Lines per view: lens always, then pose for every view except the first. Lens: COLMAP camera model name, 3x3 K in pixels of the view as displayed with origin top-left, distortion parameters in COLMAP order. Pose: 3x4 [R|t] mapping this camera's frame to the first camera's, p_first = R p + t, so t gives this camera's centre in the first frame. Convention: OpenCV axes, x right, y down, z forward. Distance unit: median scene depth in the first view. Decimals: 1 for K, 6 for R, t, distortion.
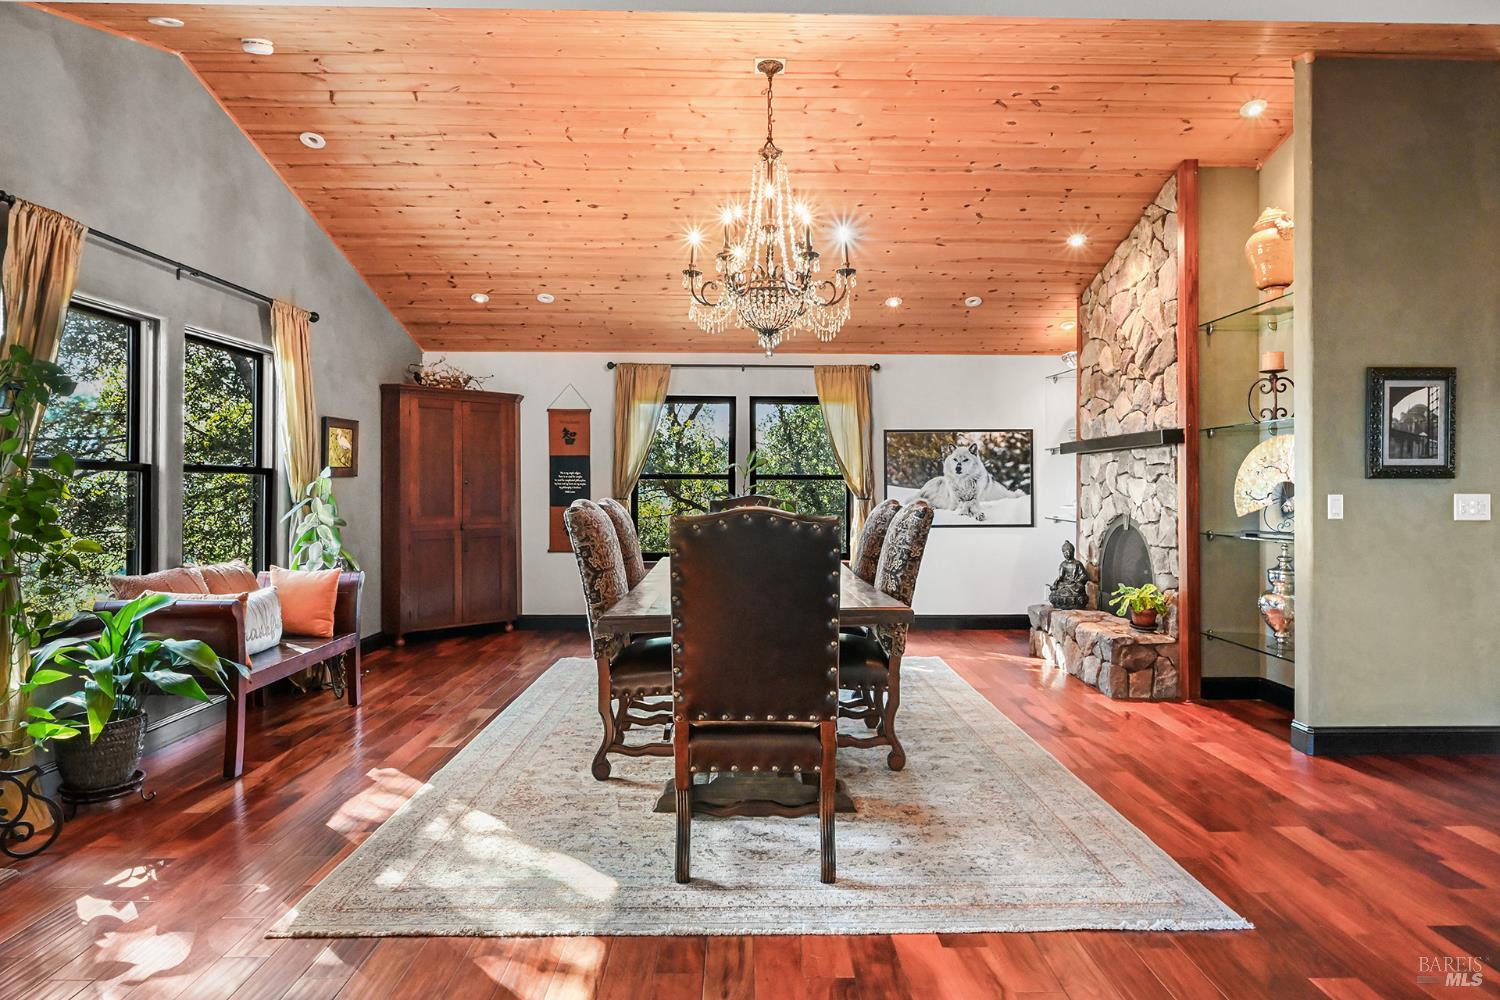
lens RADIAL K [[834.1, 0, 753.6], [0, 834.1, 487.4], [0, 0, 1]] dist [-0.006153, -0.000128]
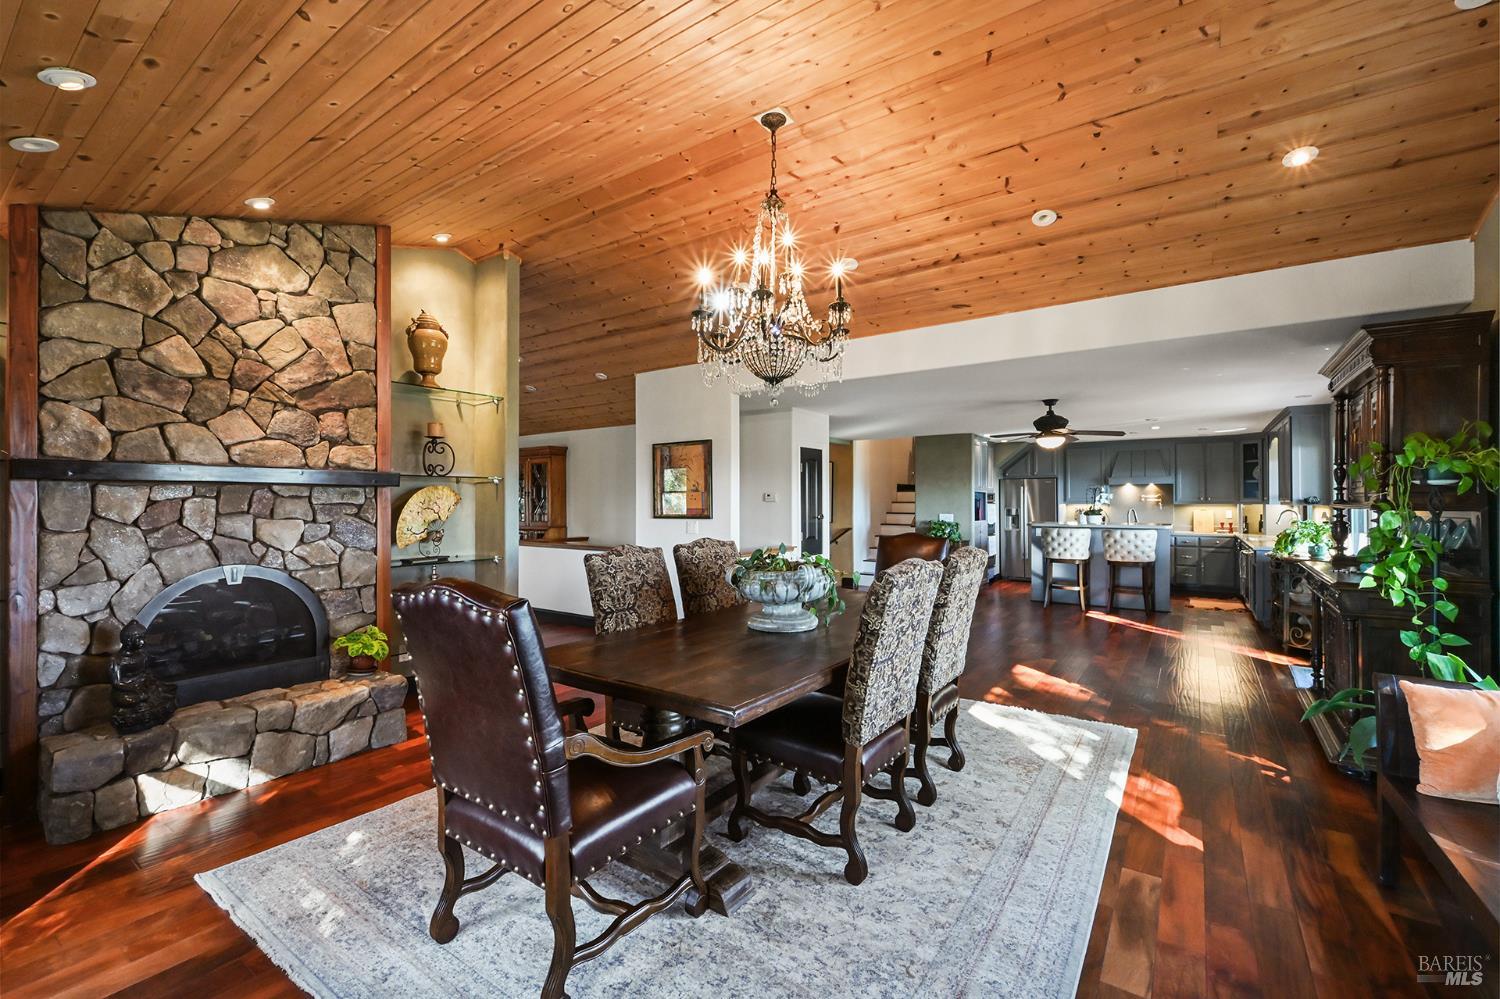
lens RADIAL K [[641.5, 0, 751.9], [0, 641.5, 500.3], [0, 0, 1]] dist [-0.002296, -0.000686]
pose [[-0.810470, -0.000912, 0.585780, -0.265556], [0.000807, 0.999996, 0.002673, -0.027032], [-0.585780, 0.002639, -0.810466, 1.052207]]
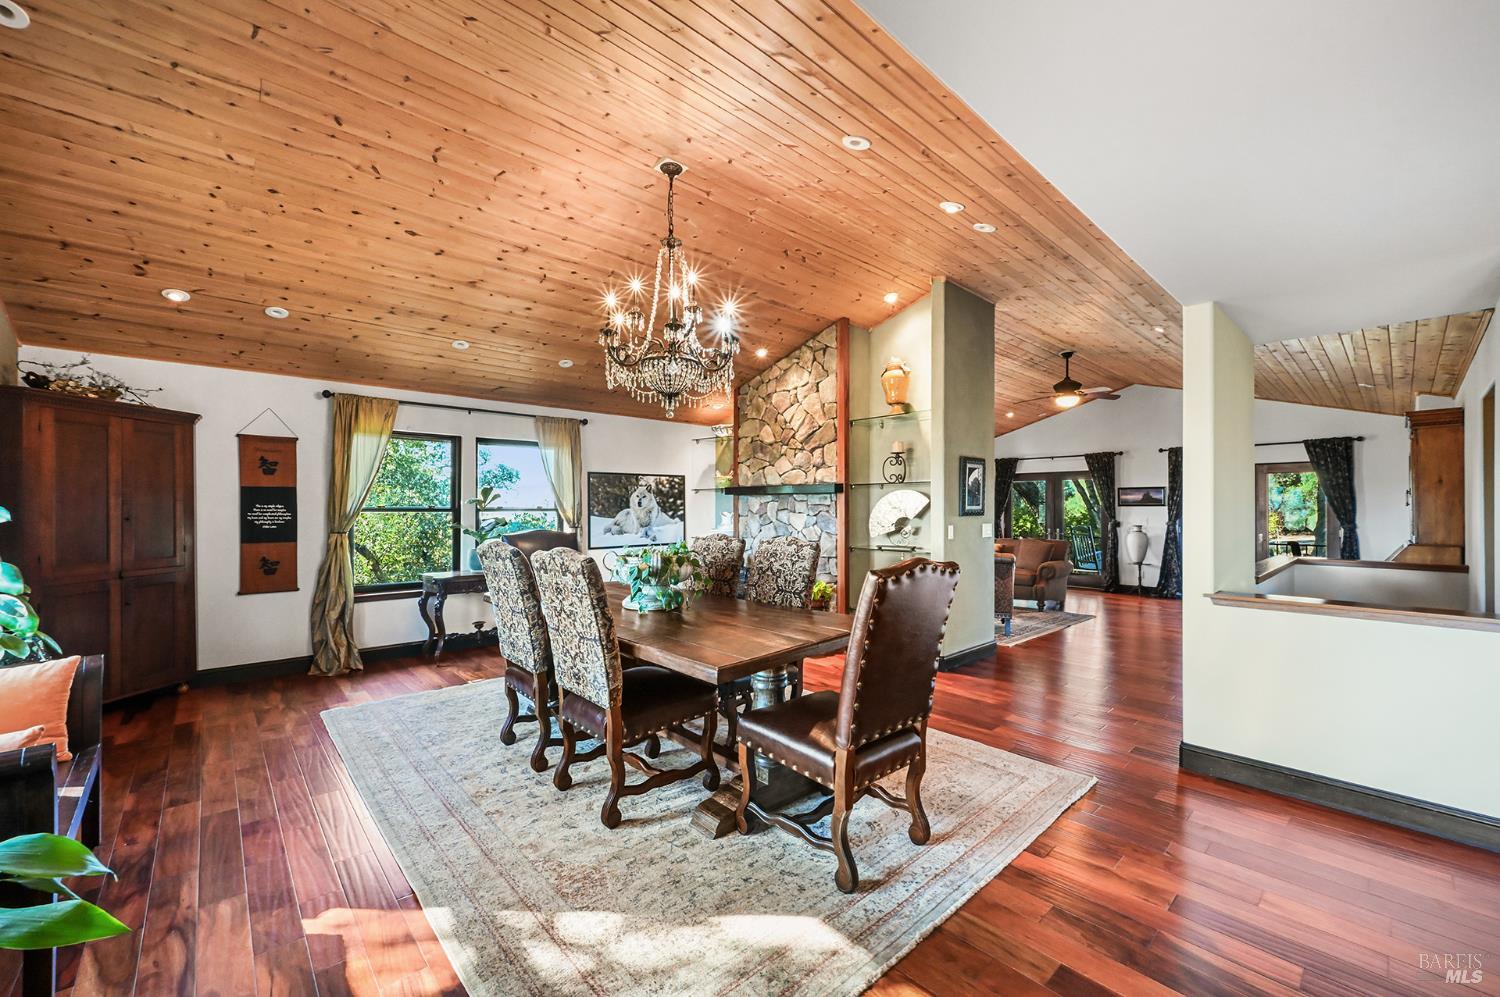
lens RADIAL K [[592.1, 0, 745.2], [0, 592.1, 507.4], [0, 0, 1]] dist [-0.005951, 0.000157]
pose [[0.754826, -0.000697, 0.655925, -0.285209], [-0.000573, 0.999998, 0.001722, -0.019538], [-0.655925, -0.001676, 0.754824, 0.193919]]
